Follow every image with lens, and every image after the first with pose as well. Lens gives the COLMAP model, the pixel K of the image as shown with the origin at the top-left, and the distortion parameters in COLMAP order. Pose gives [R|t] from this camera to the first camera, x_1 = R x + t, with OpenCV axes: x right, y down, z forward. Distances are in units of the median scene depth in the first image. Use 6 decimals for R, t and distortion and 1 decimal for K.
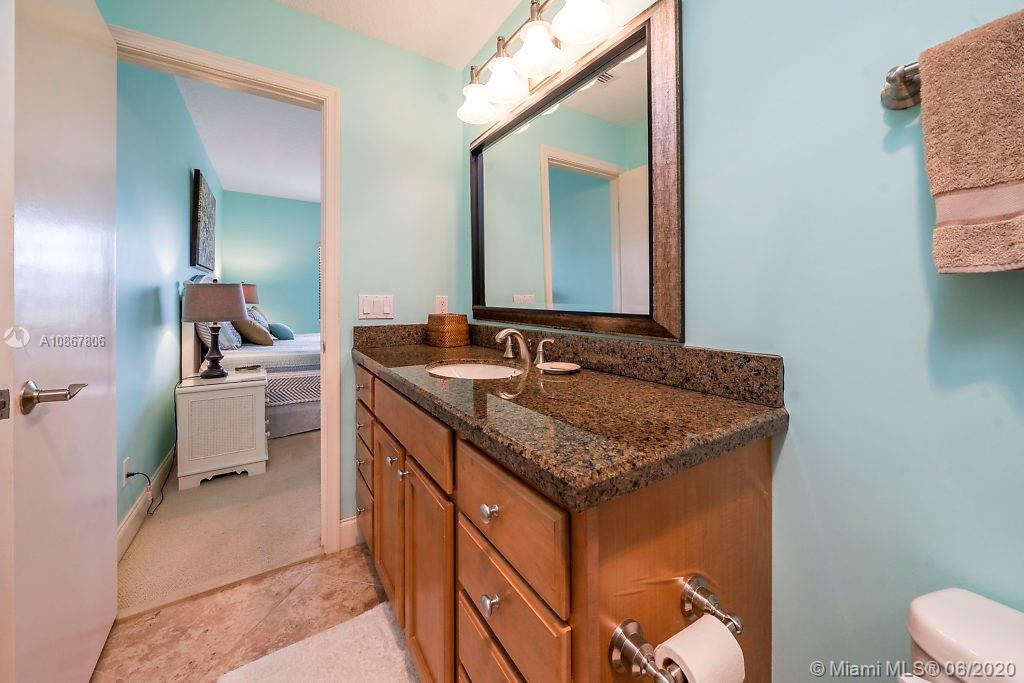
lens RADIAL K [[371.0, 0, 510.8], [0, 371.0, 298.9], [0, 0, 1]] dist [0.001251, 0.000054]
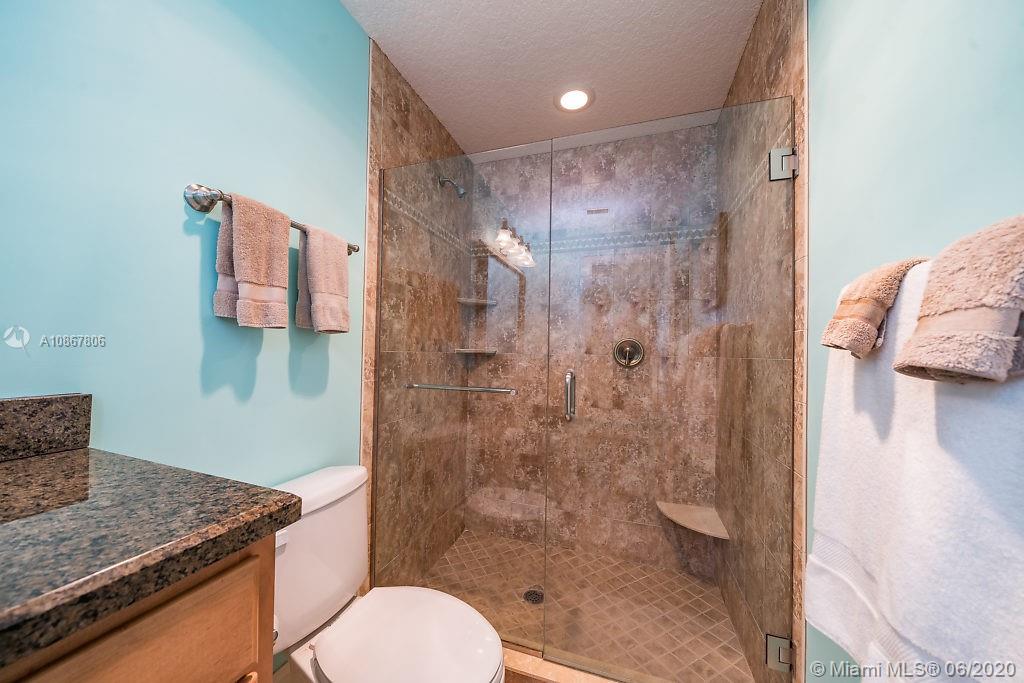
lens RADIAL K [[354.2, 0, 507.0], [0, 354.2, 348.5], [0, 0, 1]] dist [-0.001157, -0.000057]
pose [[-0.615070, -0.003049, 0.788467, -0.297640], [-0.031916, 0.999269, -0.021033, 0.010947], [-0.787826, -0.038102, -0.614718, 0.323256]]
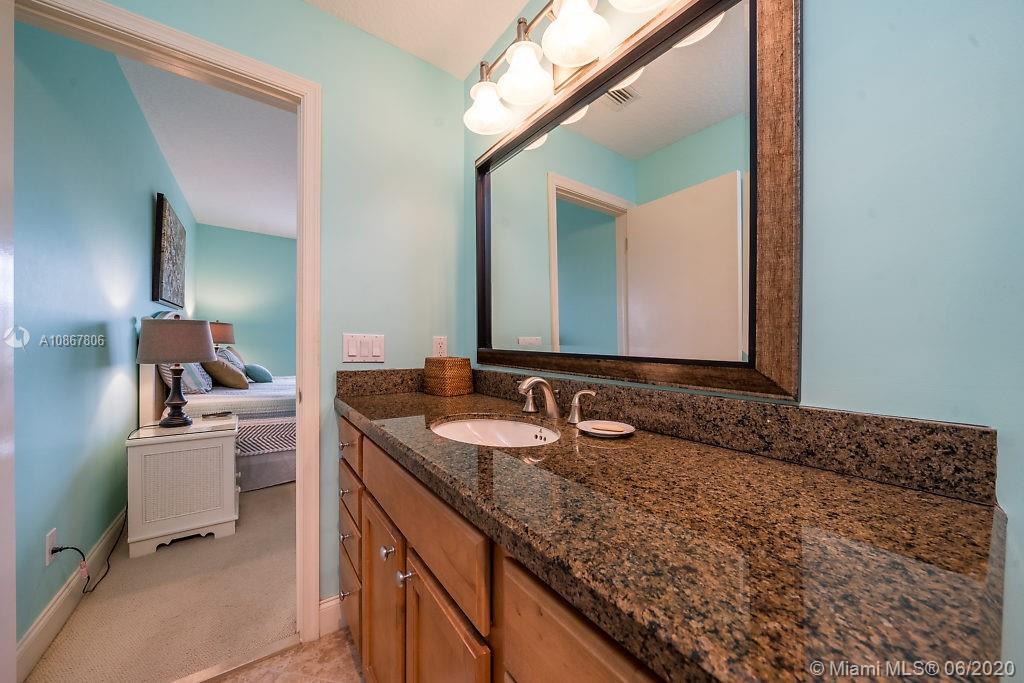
lens RADIAL K [[354.2, 0, 507.0], [0, 354.2, 348.5], [0, 0, 1]] dist [-0.001157, -0.000057]
pose [[0.998865, 0.011033, 0.046331, -0.078040], [-0.011789, 0.999801, 0.016067, 0.005750], [-0.046145, -0.016595, 0.998797, 0.187896]]
